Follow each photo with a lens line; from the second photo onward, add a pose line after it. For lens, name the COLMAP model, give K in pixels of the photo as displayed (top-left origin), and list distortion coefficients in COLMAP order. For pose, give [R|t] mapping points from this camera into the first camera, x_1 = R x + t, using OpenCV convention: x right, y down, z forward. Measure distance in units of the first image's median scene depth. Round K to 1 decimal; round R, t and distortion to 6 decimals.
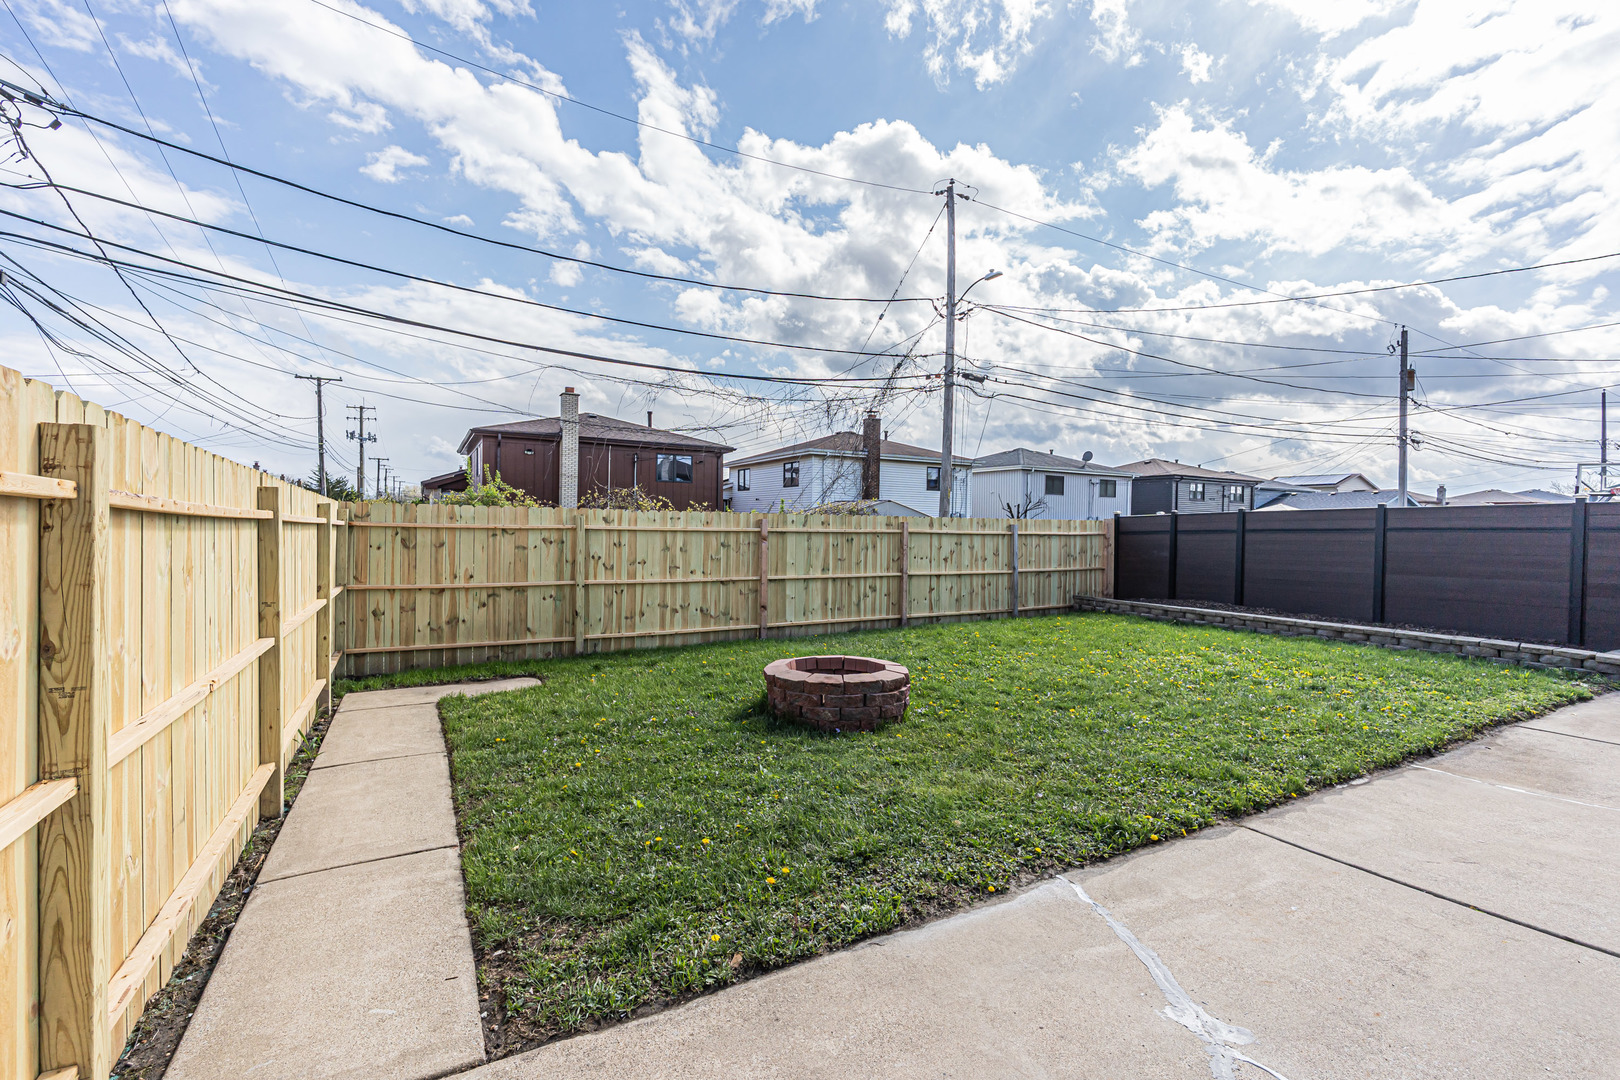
lens RADIAL K [[698.1, 0, 810.0], [0, 698.1, 540.0], [0, 0, 1]] dist [0.001461, 0.000126]
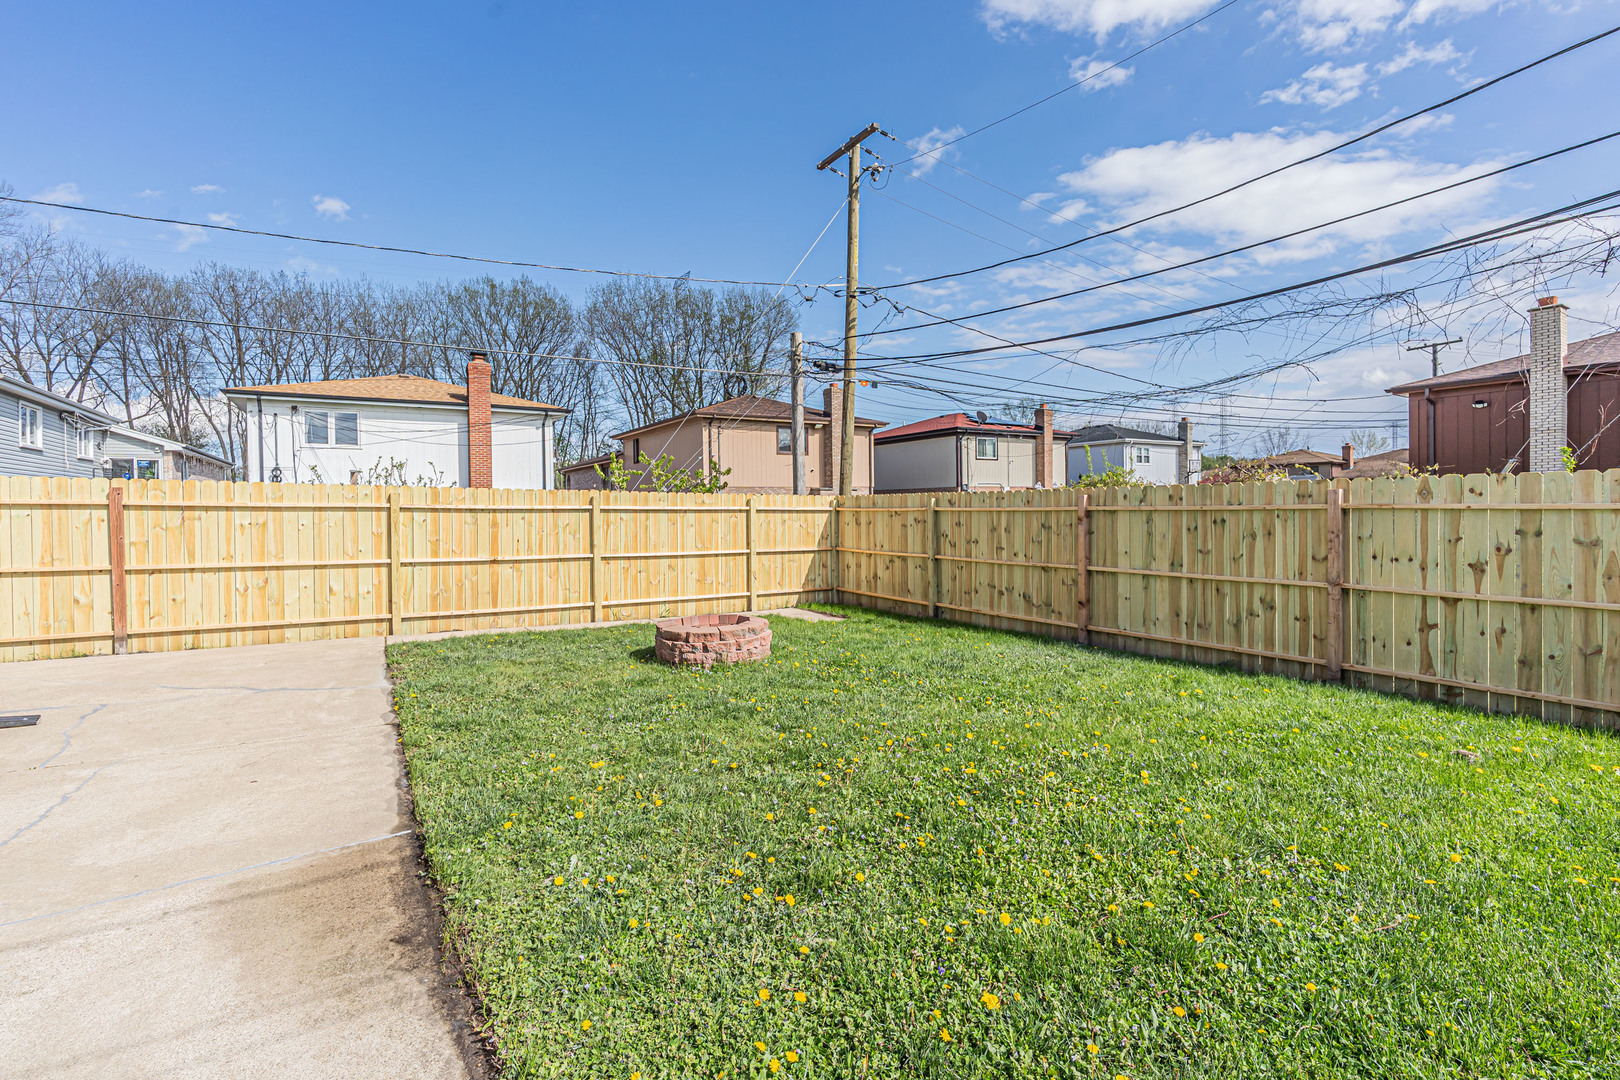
lens RADIAL K [[711.9, 0, 812.6], [0, 711.9, 521.9], [0, 0, 1]] dist [-0.000275, -0.000052]
pose [[0.055004, 0.001100, -0.998486, 0.719970], [-0.009491, 0.999955, 0.000579, 0.003607], [0.998441, 0.009445, 0.055012, 0.622052]]
